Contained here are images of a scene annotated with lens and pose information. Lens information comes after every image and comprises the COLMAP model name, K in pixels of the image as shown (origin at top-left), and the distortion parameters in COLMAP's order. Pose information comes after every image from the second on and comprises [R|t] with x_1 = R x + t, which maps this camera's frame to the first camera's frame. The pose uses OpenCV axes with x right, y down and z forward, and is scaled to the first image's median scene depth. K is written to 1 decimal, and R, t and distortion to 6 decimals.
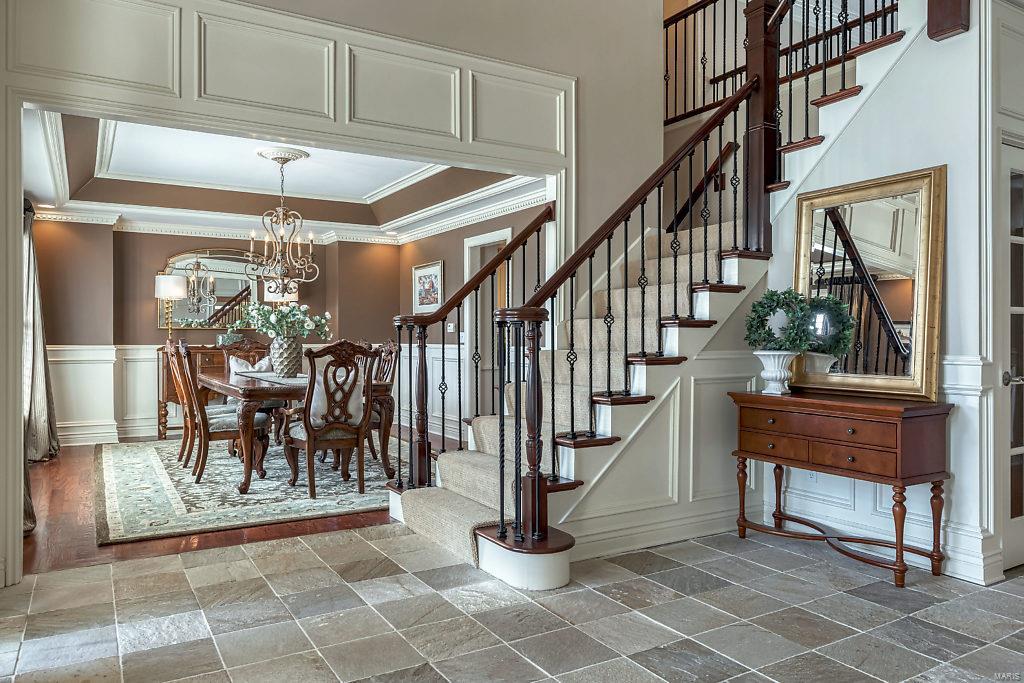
lens RADIAL K [[715.8, 0, 512.0], [0, 715.8, 341.5], [0, 0, 1]] dist [0.009453, 0.000583]
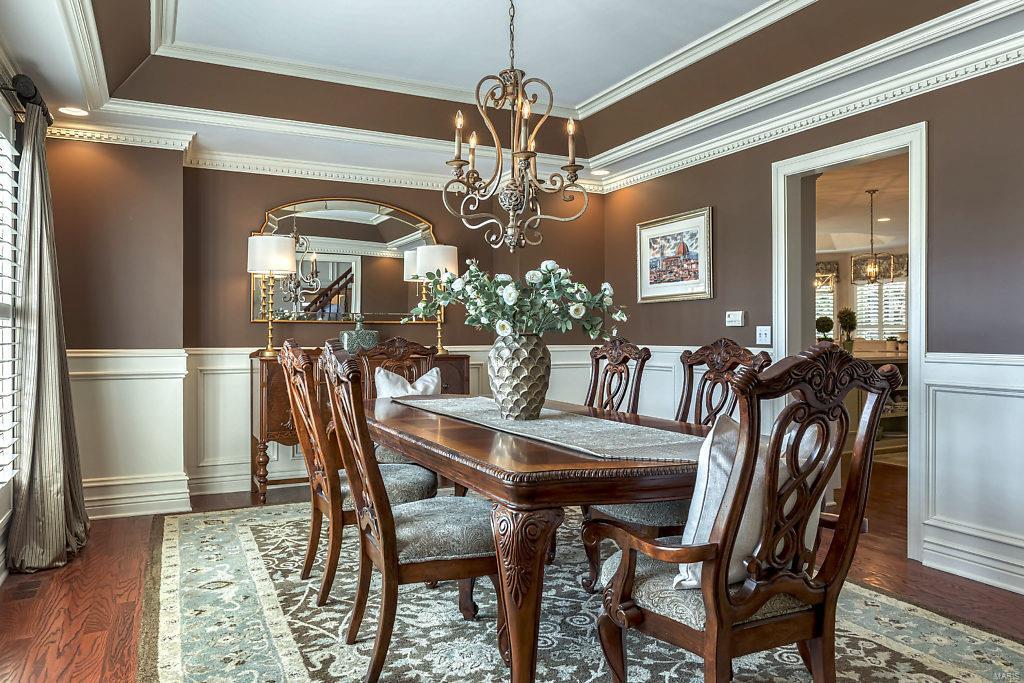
lens RADIAL K [[715.8, 0, 512.0], [0, 715.8, 341.5], [0, 0, 1]] dist [0.009453, 0.000583]
pose [[0.996591, 0.001551, -0.082492, -0.225519], [-0.001403, 0.999997, 0.001855, -0.002067], [0.082495, -0.001733, 0.996590, 0.413993]]
